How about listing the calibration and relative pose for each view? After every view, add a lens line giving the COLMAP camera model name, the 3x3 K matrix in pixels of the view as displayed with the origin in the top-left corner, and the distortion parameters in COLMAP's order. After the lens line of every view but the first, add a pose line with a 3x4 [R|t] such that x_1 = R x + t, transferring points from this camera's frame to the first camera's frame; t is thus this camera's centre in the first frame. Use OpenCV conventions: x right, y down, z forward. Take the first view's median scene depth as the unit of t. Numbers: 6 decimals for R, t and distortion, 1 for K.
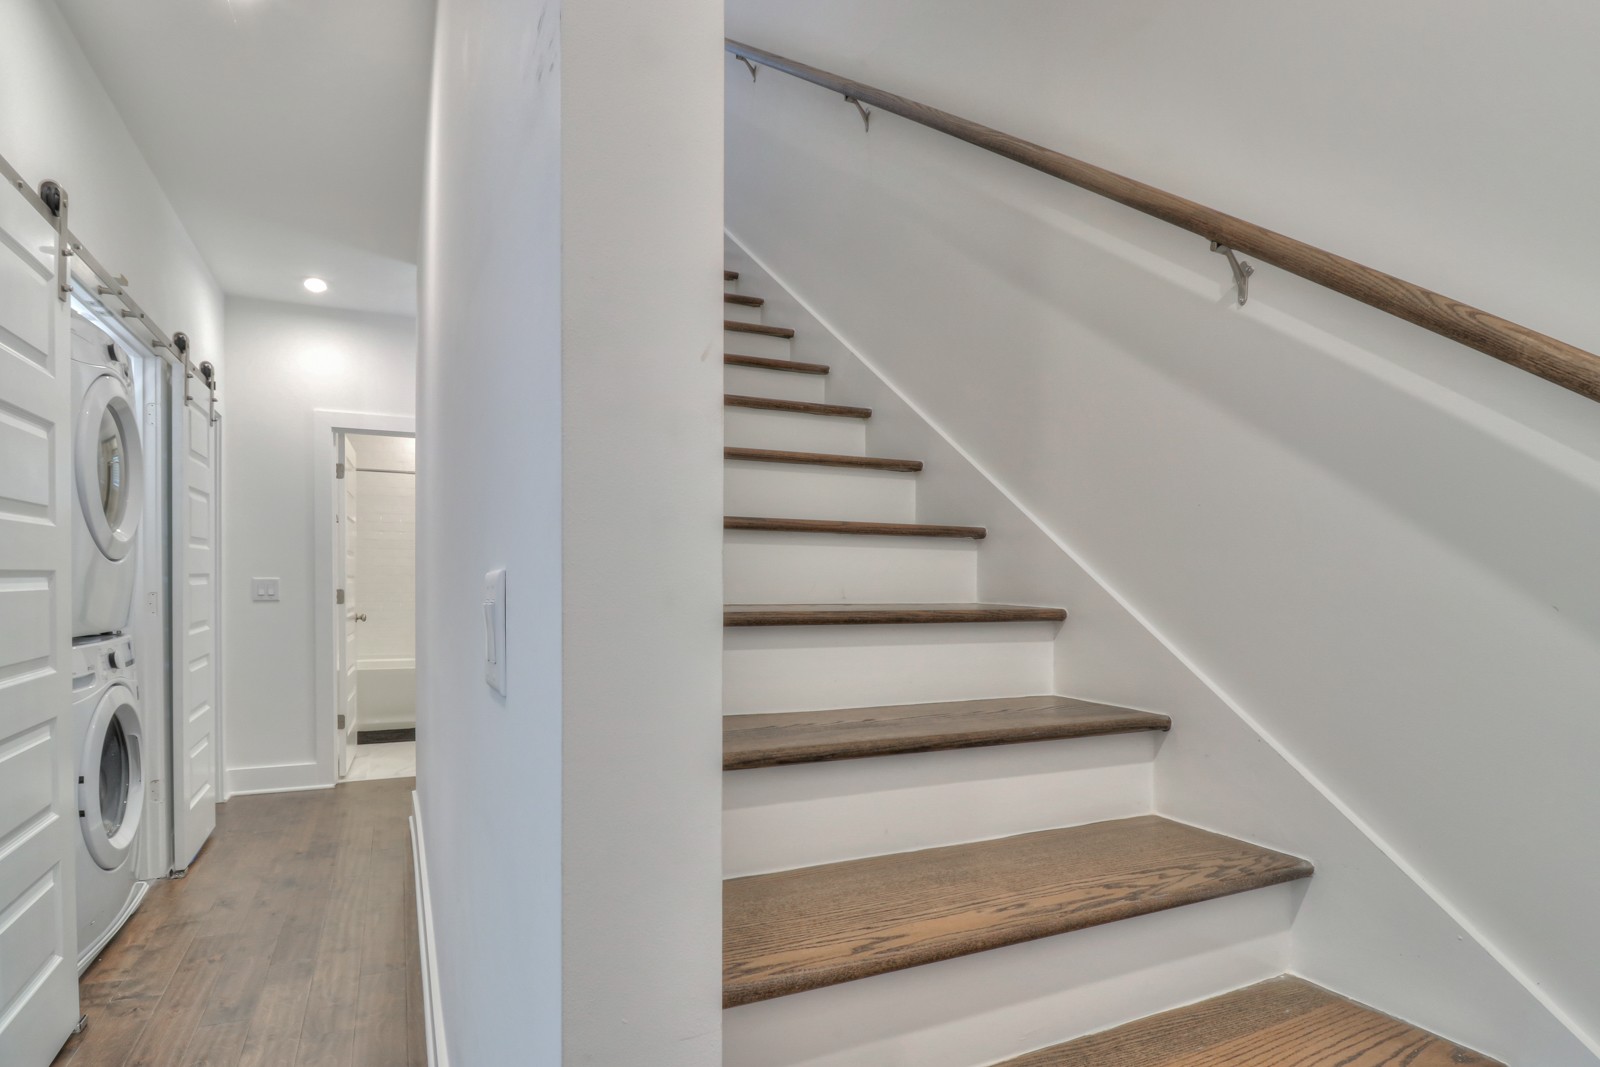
lens RADIAL K [[802.0, 0, 800.9], [0, 802.0, 563.8], [0, 0, 1]] dist [-0.001591, -0.007497]
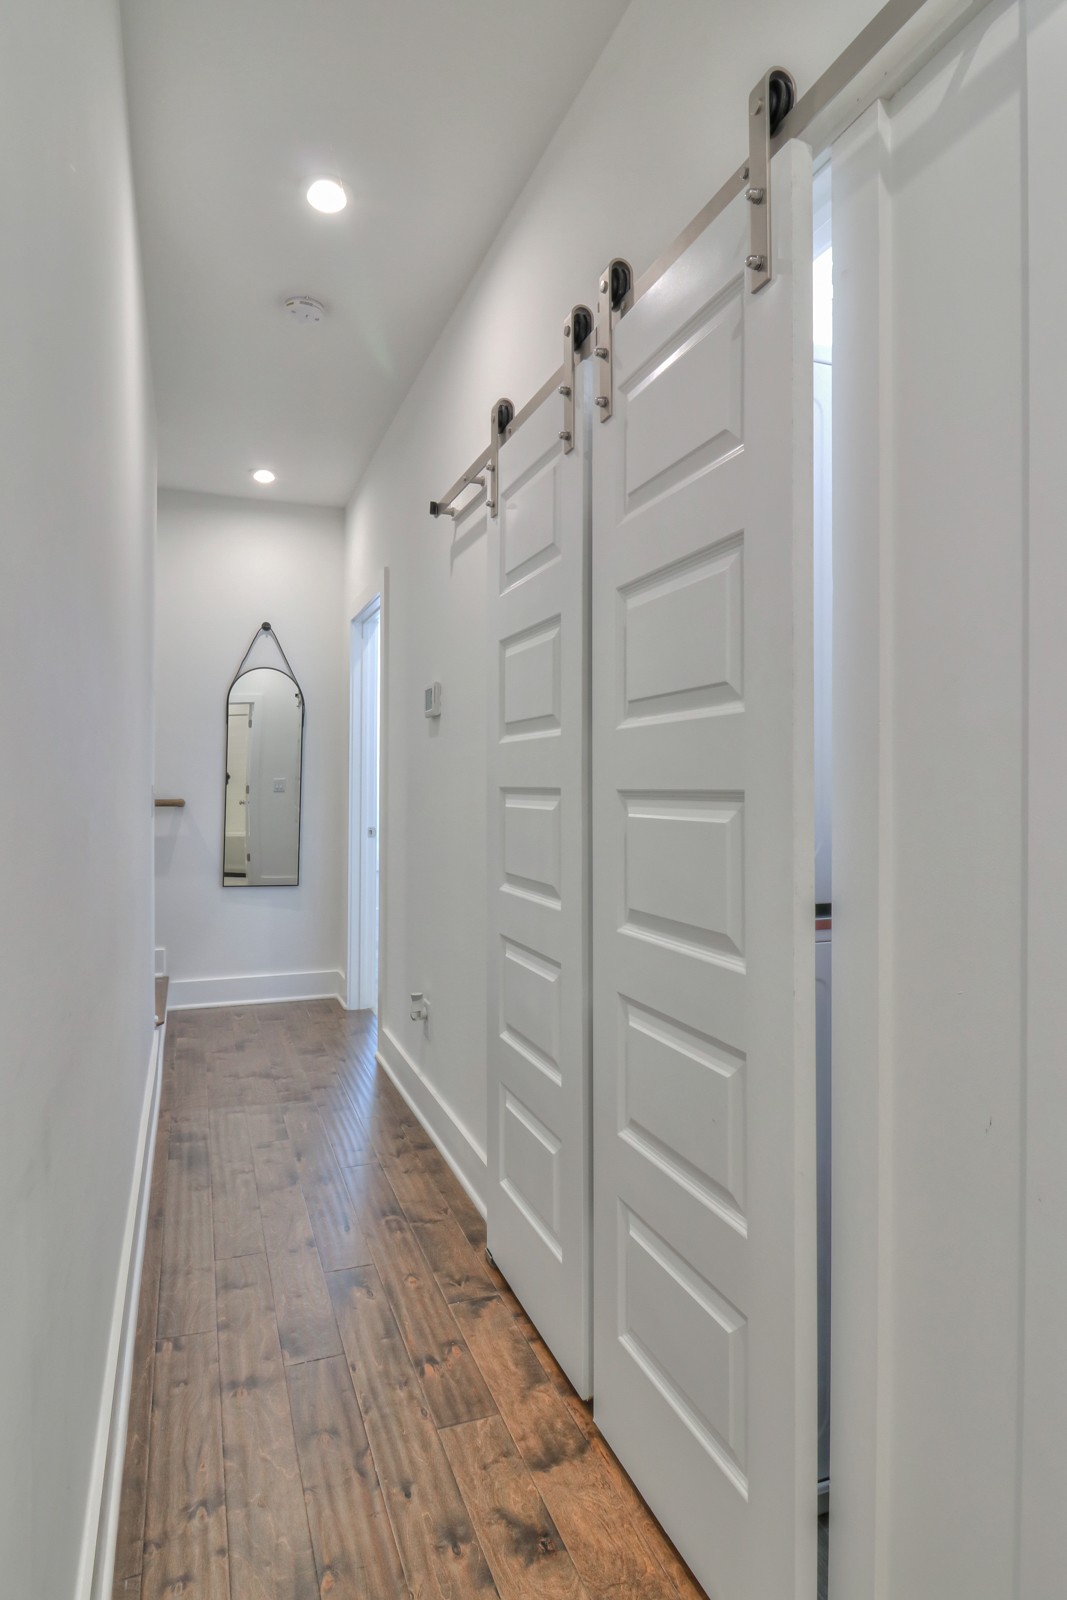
lens RADIAL K [[802.0, 0, 533.5], [0, 802.0, 800.0], [0, 0, 1]] dist [-0.001591, -0.007497]
pose [[-0.997251, -0.003233, 0.074029, -0.946544], [-0.003586, 0.999983, -0.004640, 0.024564], [-0.074013, -0.004893, -0.997245, 1.813090]]
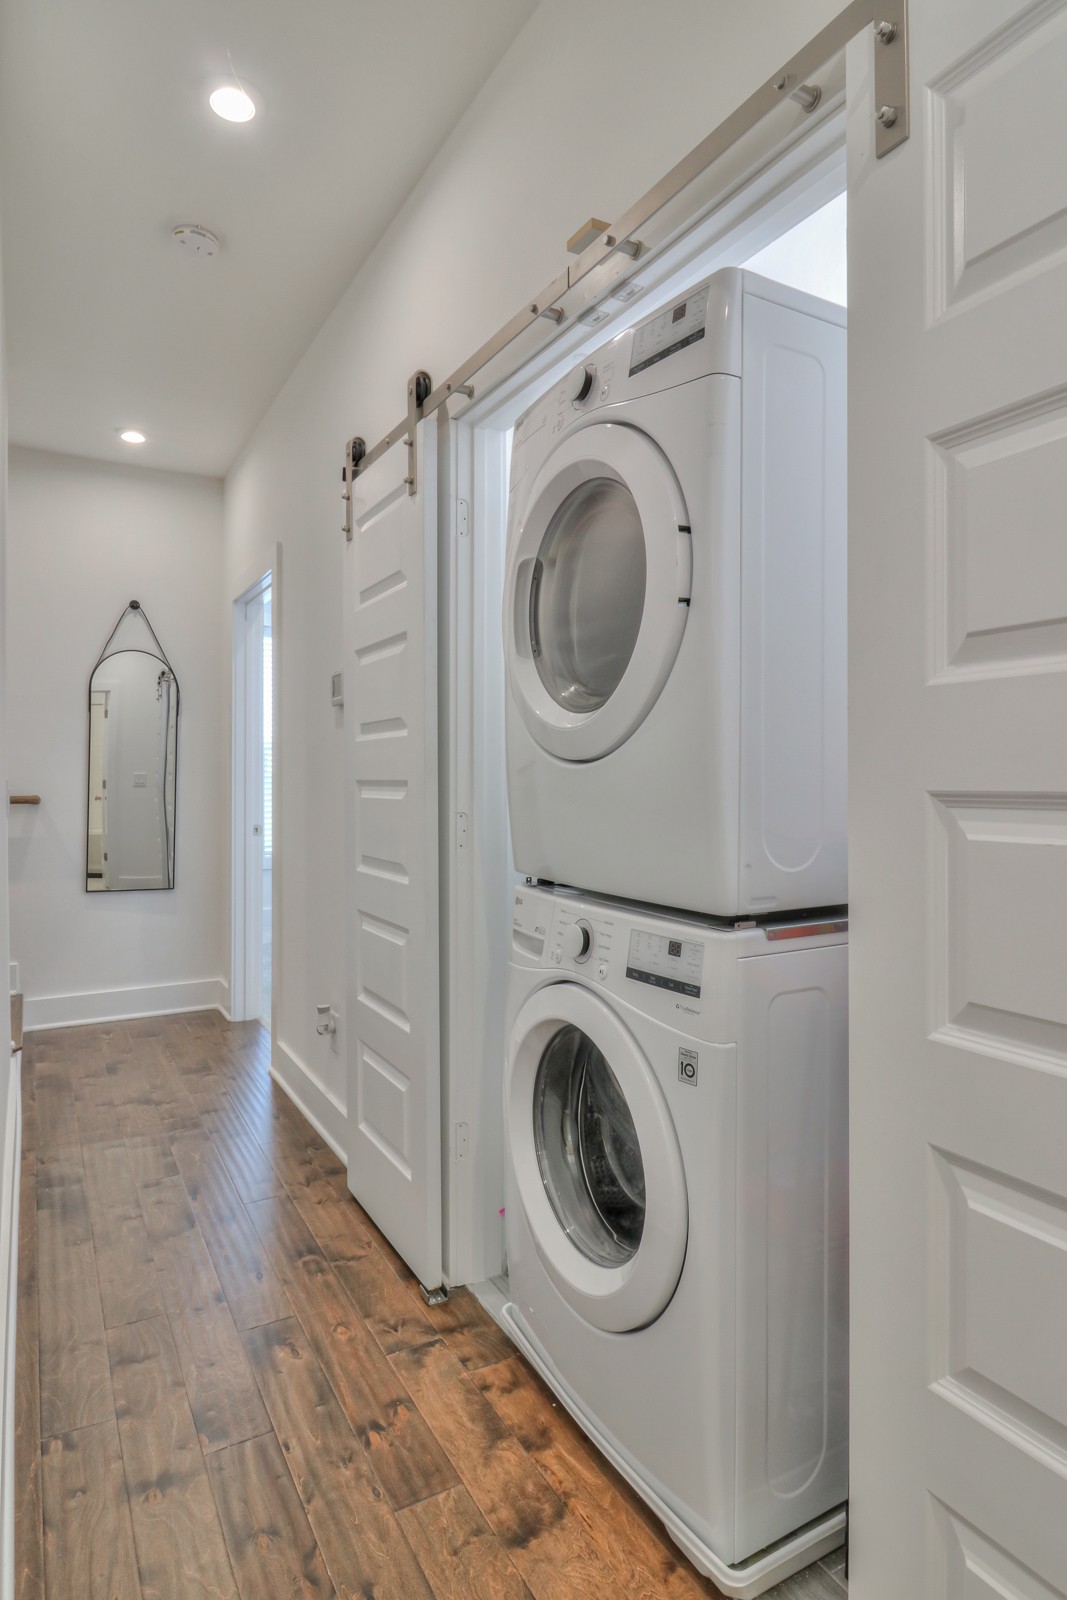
lens RADIAL K [[802.0, 0, 533.5], [0, 802.0, 800.0], [0, 0, 1]] dist [-0.001591, -0.007497]
pose [[-0.996848, 0.003214, -0.079264, -0.878589], [0.002937, 0.999989, 0.003601, 0.022914], [0.079275, 0.003357, -0.996847, 1.743365]]
